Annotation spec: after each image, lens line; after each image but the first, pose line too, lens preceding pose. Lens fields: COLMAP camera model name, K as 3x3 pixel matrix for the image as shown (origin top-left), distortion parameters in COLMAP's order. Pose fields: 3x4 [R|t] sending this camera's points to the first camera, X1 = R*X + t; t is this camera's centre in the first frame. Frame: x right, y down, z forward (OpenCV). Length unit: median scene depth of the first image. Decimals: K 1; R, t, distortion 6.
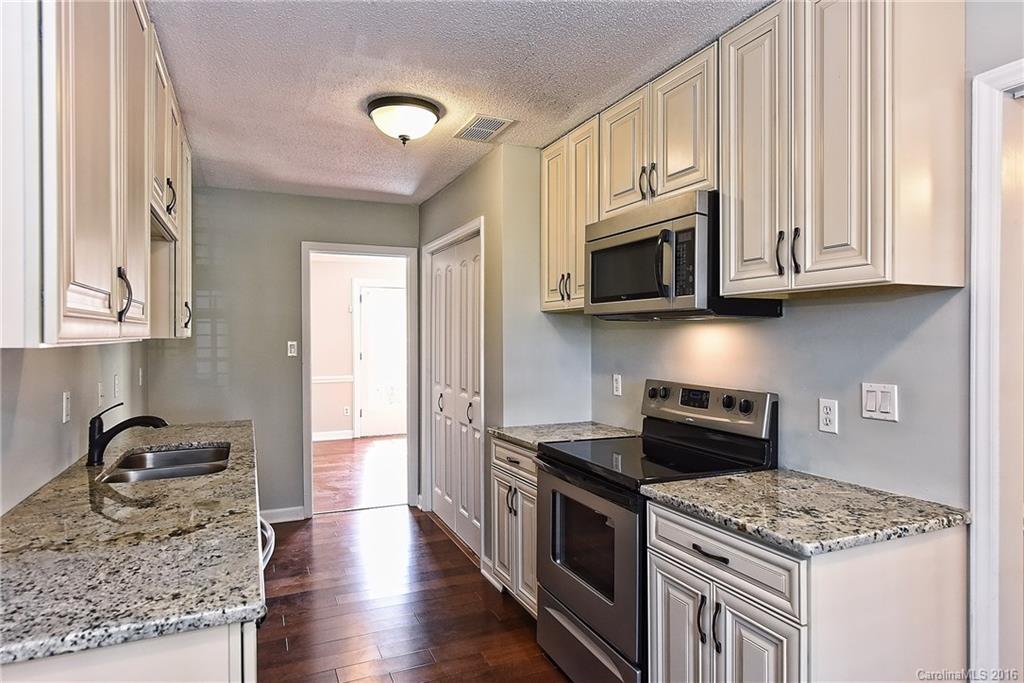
lens RADIAL K [[600.3, 0, 512.0], [0, 600.3, 341.5], [0, 0, 1]] dist [0.001747, 0.000019]
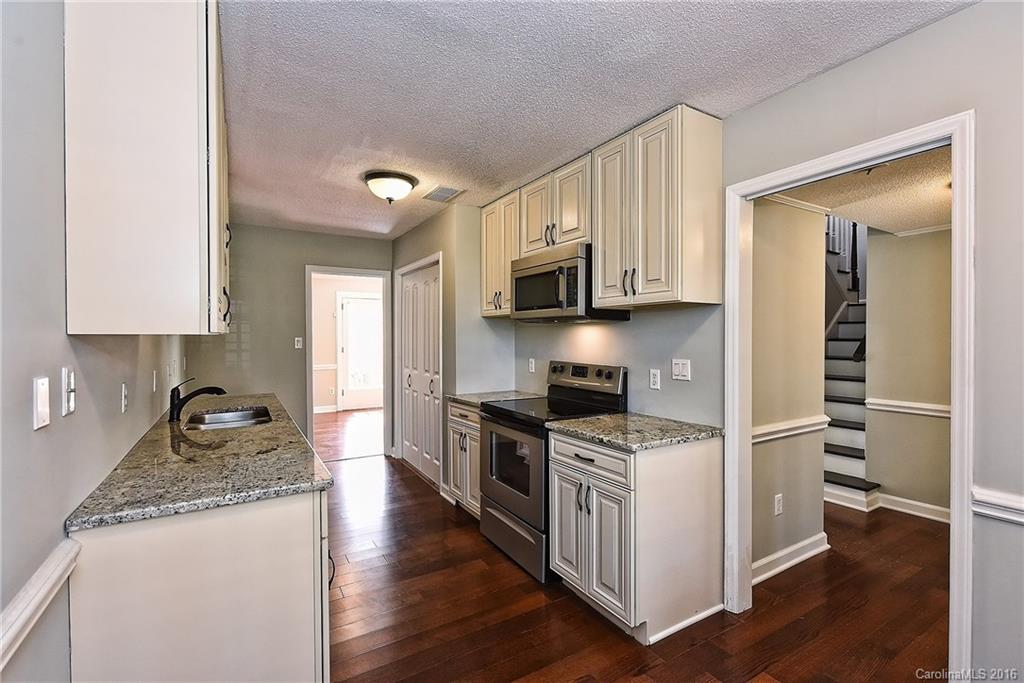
lens RADIAL K [[436.0, 0, 512.0], [0, 436.0, 341.5], [0, 0, 1]] dist [0.009082, 0.000041]
pose [[0.991961, -0.001688, 0.126531, -0.021152], [0.000943, 0.999982, 0.005946, 0.008351], [-0.126539, -0.005779, 0.991945, -0.135707]]
